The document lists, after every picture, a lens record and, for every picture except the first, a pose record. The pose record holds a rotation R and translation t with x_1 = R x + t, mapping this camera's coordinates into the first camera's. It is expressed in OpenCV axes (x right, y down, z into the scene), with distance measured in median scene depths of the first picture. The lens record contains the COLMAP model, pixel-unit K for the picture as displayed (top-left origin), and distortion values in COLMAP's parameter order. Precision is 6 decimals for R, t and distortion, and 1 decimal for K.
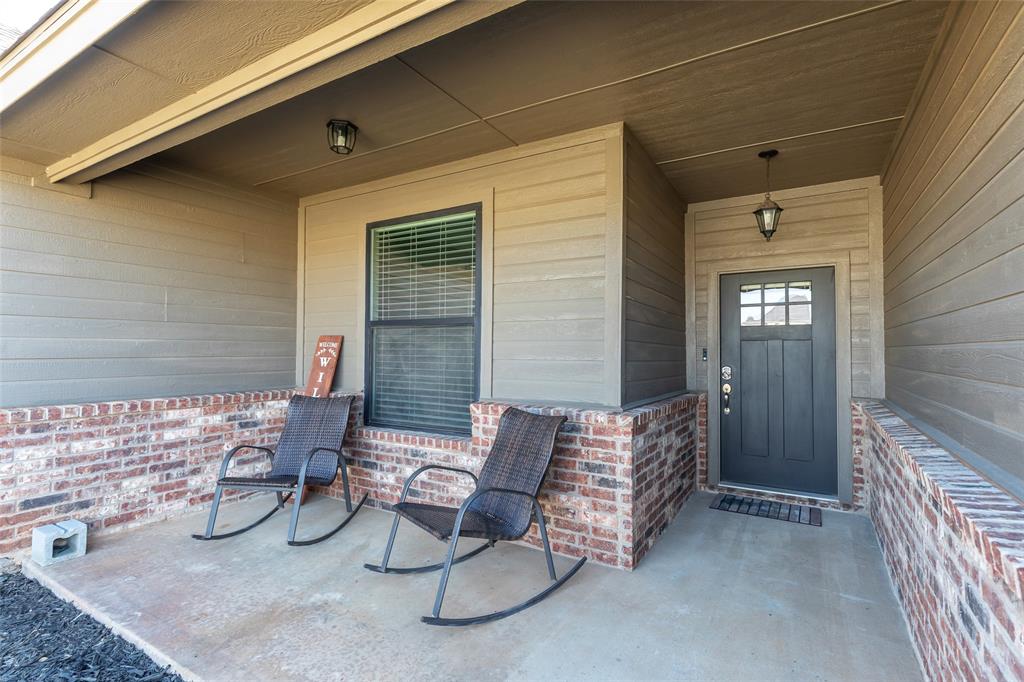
lens RADIAL K [[433.3, 0, 505.1], [0, 433.3, 342.6], [0, 0, 1]] dist [0.002703, -0.000183]
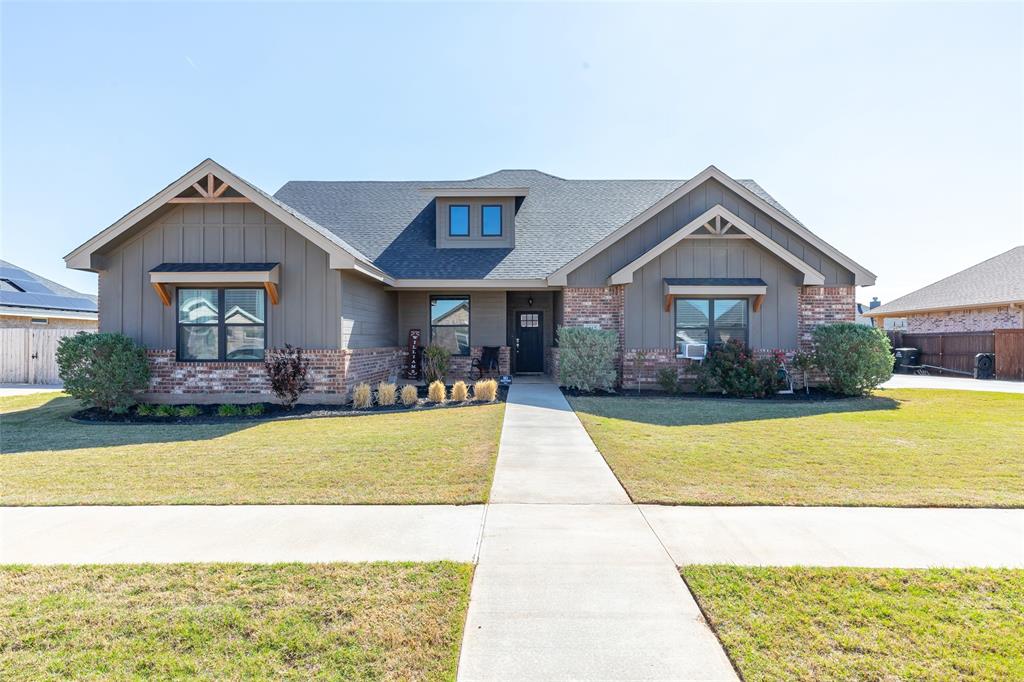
lens RADIAL K [[546.8, 0, 507.7], [0, 546.8, 342.0], [0, 0, 1]] dist [0.000267, 0.000093]
pose [[0.830015, -0.007384, 0.557691, -2.407448], [-0.004646, 0.999786, 0.020152, -0.005933], [-0.557721, -0.019317, 0.829804, -3.109754]]
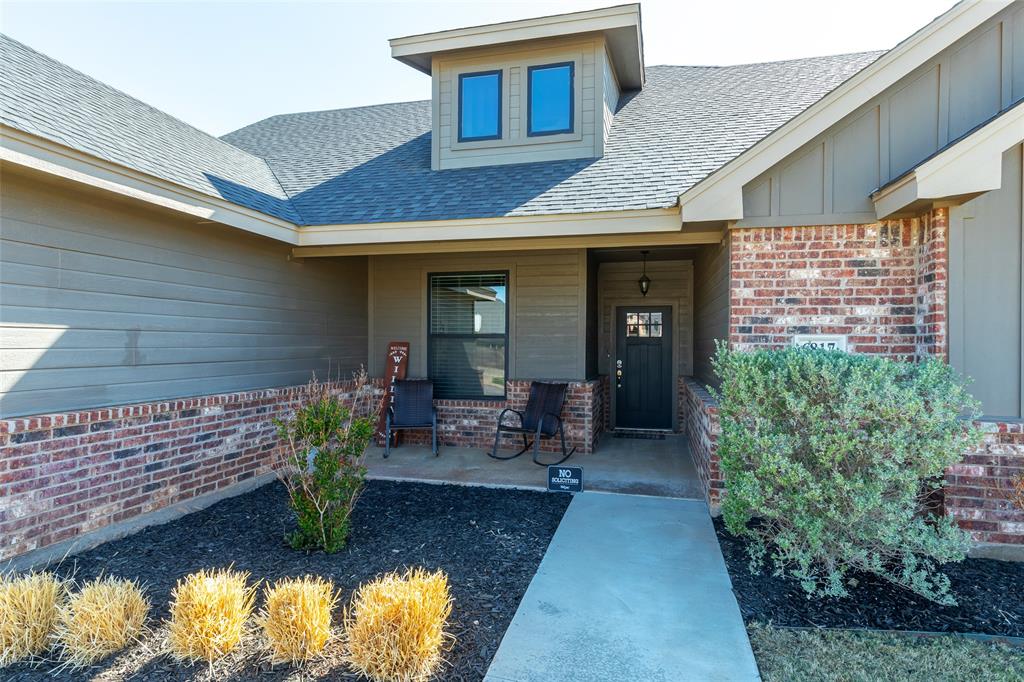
lens RADIAL K [[546.8, 0, 501.4], [0, 546.8, 344.7], [0, 0, 1]] dist [0.000267, 0.000093]
pose [[0.941133, 0.000214, 0.338038, -0.823111], [-0.007615, 0.999759, 0.020569, -0.058679], [-0.337952, -0.021933, 0.940908, -1.094857]]
